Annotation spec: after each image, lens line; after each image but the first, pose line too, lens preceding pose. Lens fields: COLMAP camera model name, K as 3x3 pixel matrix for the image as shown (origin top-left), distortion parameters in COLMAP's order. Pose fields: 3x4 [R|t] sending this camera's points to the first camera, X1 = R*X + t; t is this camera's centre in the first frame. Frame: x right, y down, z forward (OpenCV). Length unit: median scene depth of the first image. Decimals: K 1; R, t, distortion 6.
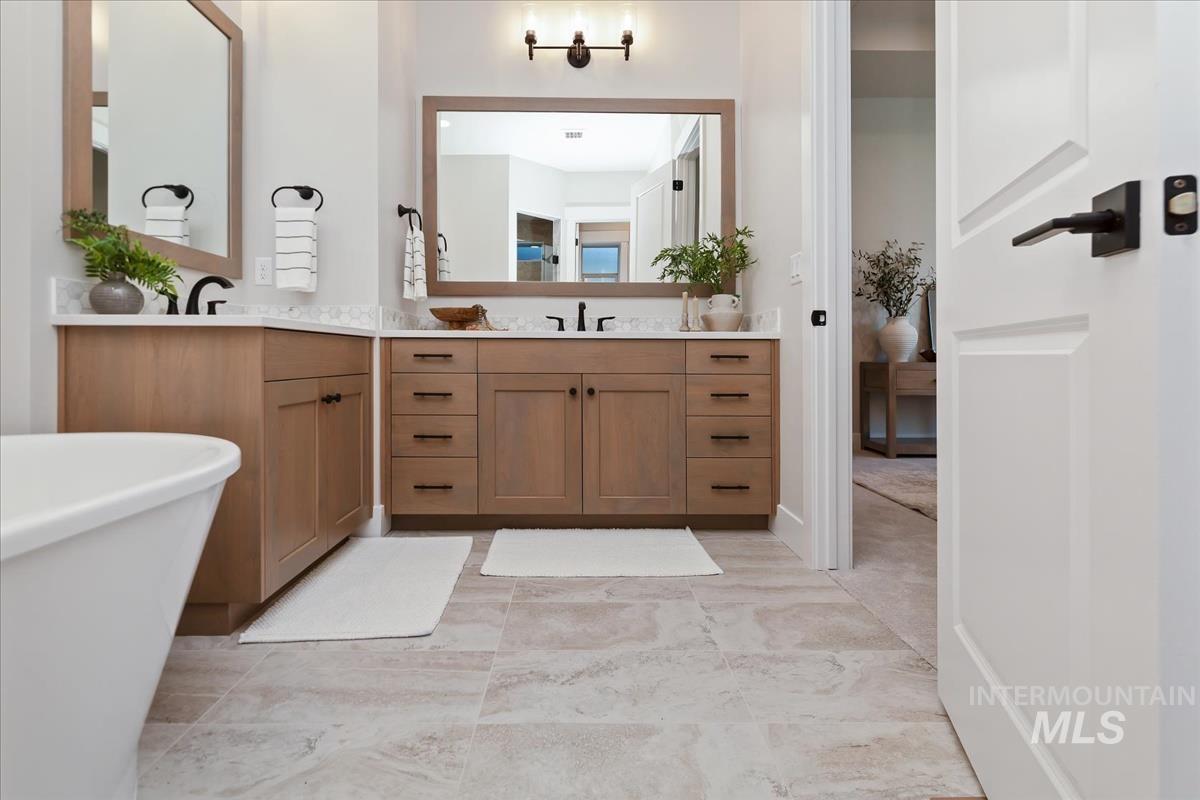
lens RADIAL K [[550.2, 0, 594.6], [0, 550.2, 345.9], [0, 0, 1]] dist [0.001586, 0.000710]
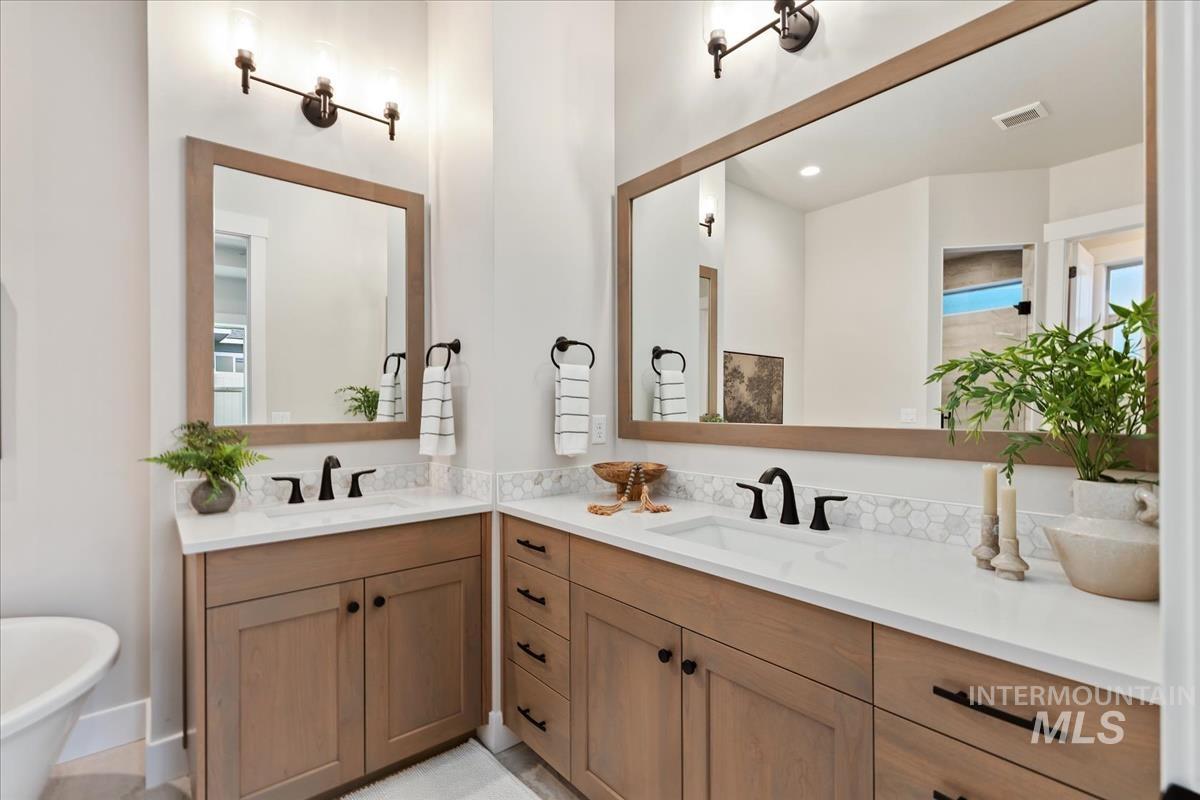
lens RADIAL K [[550.2, 0, 610.2], [0, 550.2, 403.7], [0, 0, 1]] dist [0.001586, 0.000710]
pose [[0.635940, -0.002944, -0.771733, 0.526604], [0.013673, 0.999879, 0.007453, -0.263881], [0.771617, -0.015292, 0.635903, 0.869676]]
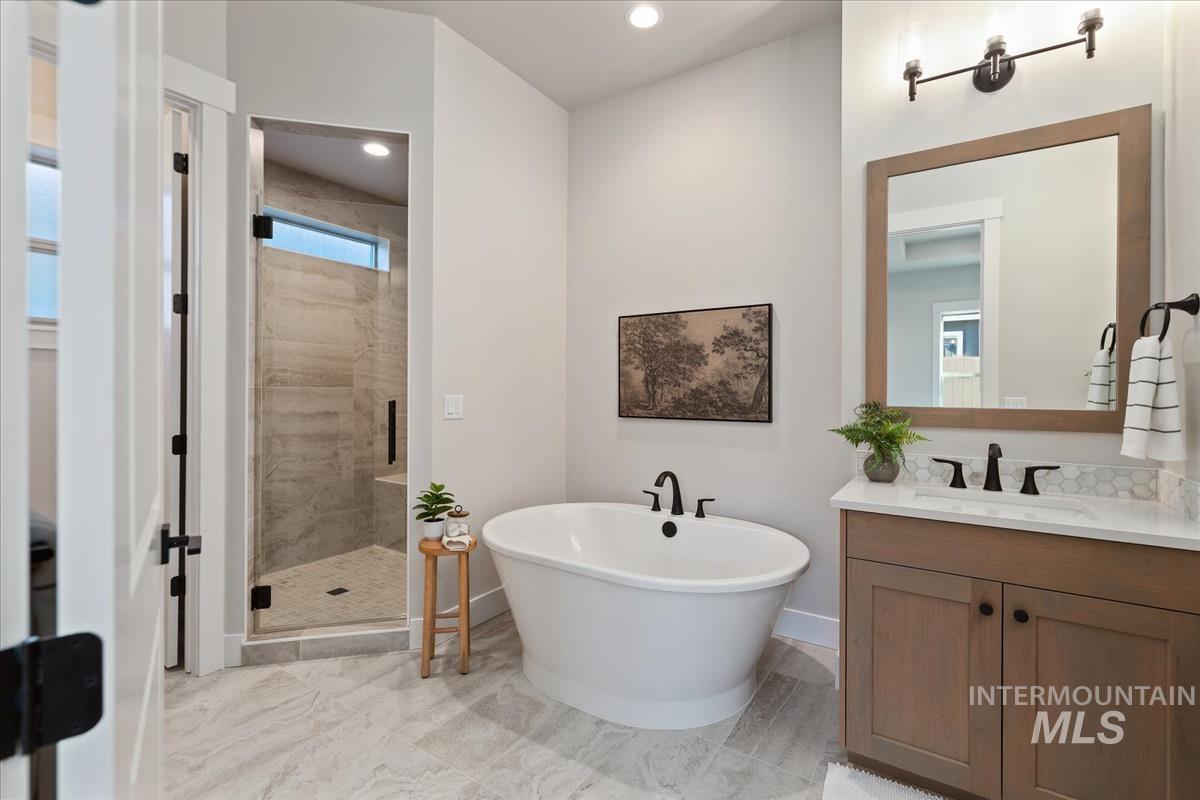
lens RADIAL K [[550.2, 0, 607.0], [0, 550.2, 388.4], [0, 0, 1]] dist [0.001586, 0.000710]
pose [[-0.568614, -0.002756, -0.822600, 0.572672], [0.005500, 0.999959, -0.007152, -0.257114], [0.822586, -0.008591, -0.568576, 1.159033]]
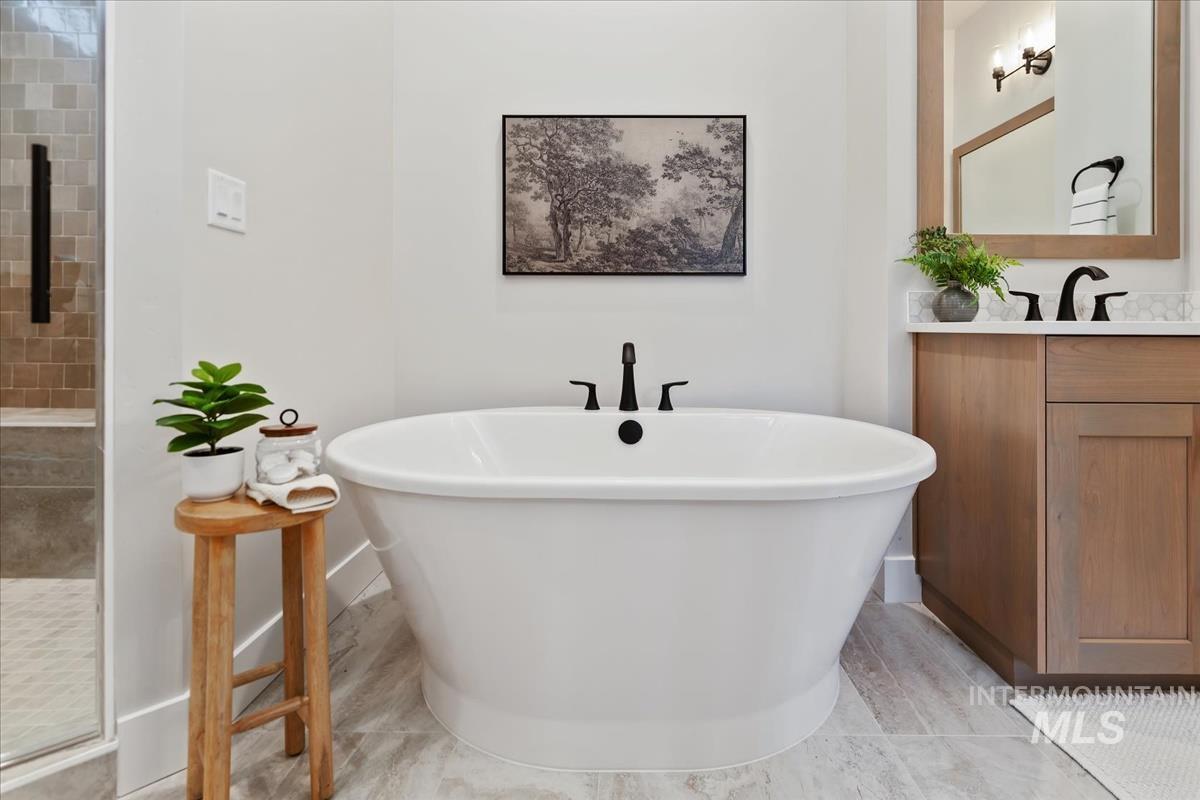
lens RADIAL K [[585.6, 0, 637.4], [0, 585.6, 329.0], [0, 0, 1]] dist [-0.000741, 0.000966]
pose [[-0.009217, -0.001148, -0.999957, 0.246044], [0.007235, 0.999973, -0.001215, -0.042748], [0.999931, -0.007246, -0.009209, 0.389963]]
